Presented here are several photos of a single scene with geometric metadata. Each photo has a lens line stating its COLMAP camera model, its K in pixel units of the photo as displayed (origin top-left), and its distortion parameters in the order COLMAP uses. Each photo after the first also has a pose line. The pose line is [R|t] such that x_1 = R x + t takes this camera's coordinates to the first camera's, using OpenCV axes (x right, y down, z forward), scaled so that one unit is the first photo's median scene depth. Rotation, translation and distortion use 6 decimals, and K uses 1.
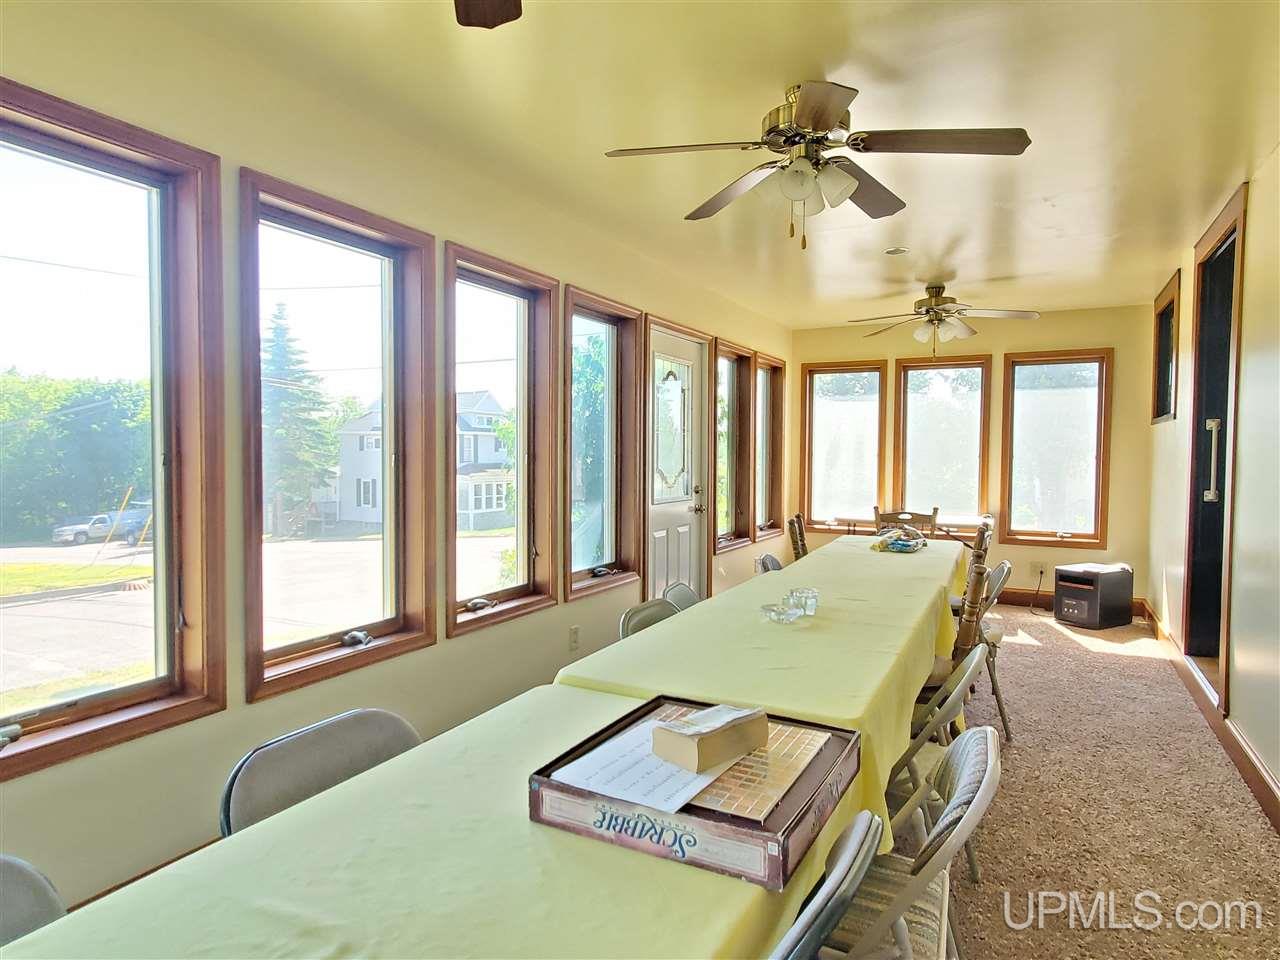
lens RADIAL K [[743.8, 0, 640.0], [0, 743.8, 480.0], [0, 0, 1]] dist [0.000501, -0.000164]
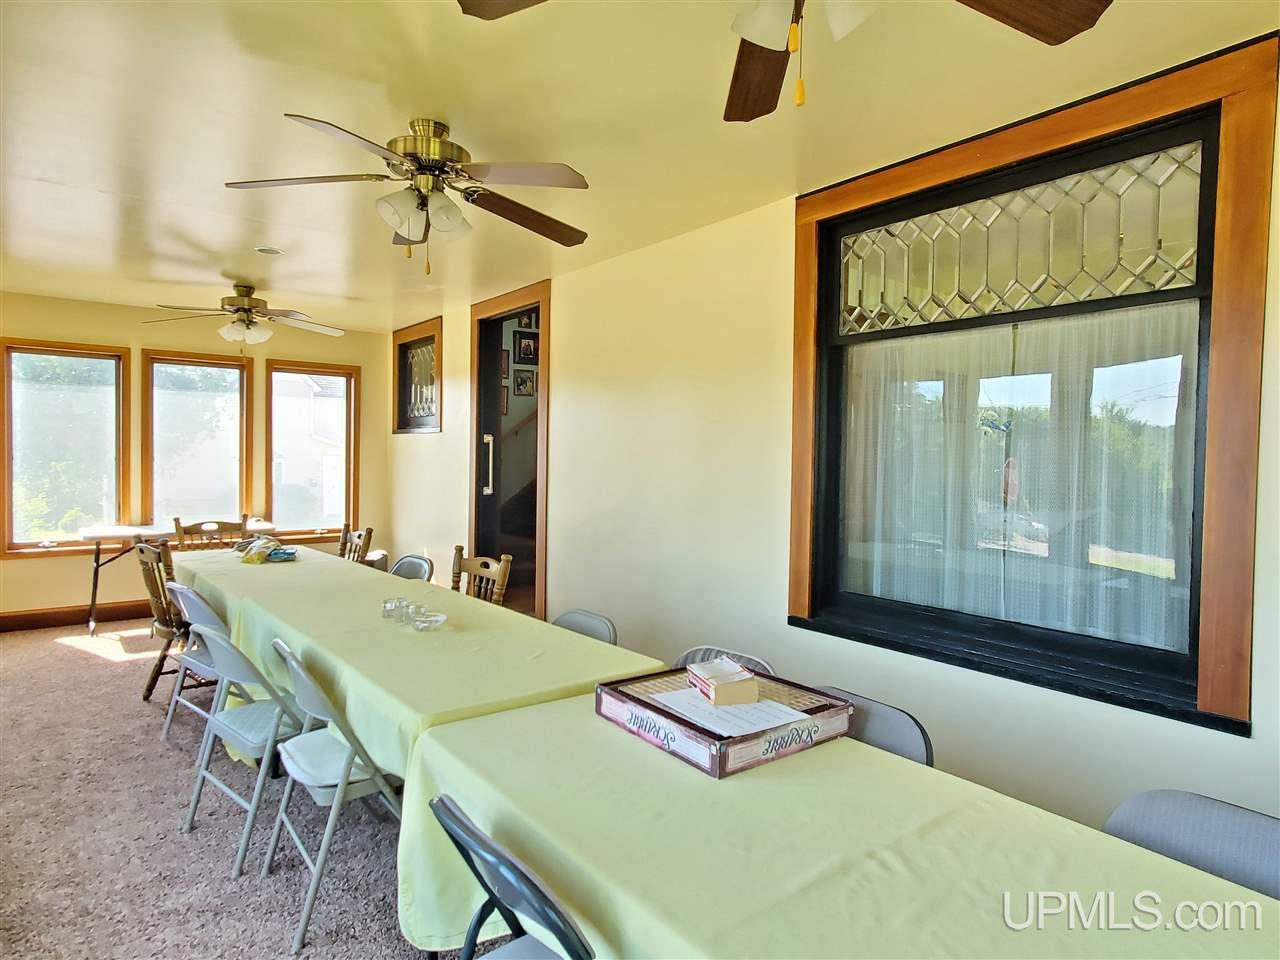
lens RADIAL K [[761.3, 0, 640.0], [0, 761.3, 480.0], [0, 0, 1]] dist [-0.050338, 0.000028]
pose [[0.425791, -0.024847, 0.904480, -0.251883], [0.025987, 0.999546, 0.015225, -0.008315], [-0.904448, 0.017022, 0.426244, 0.116527]]
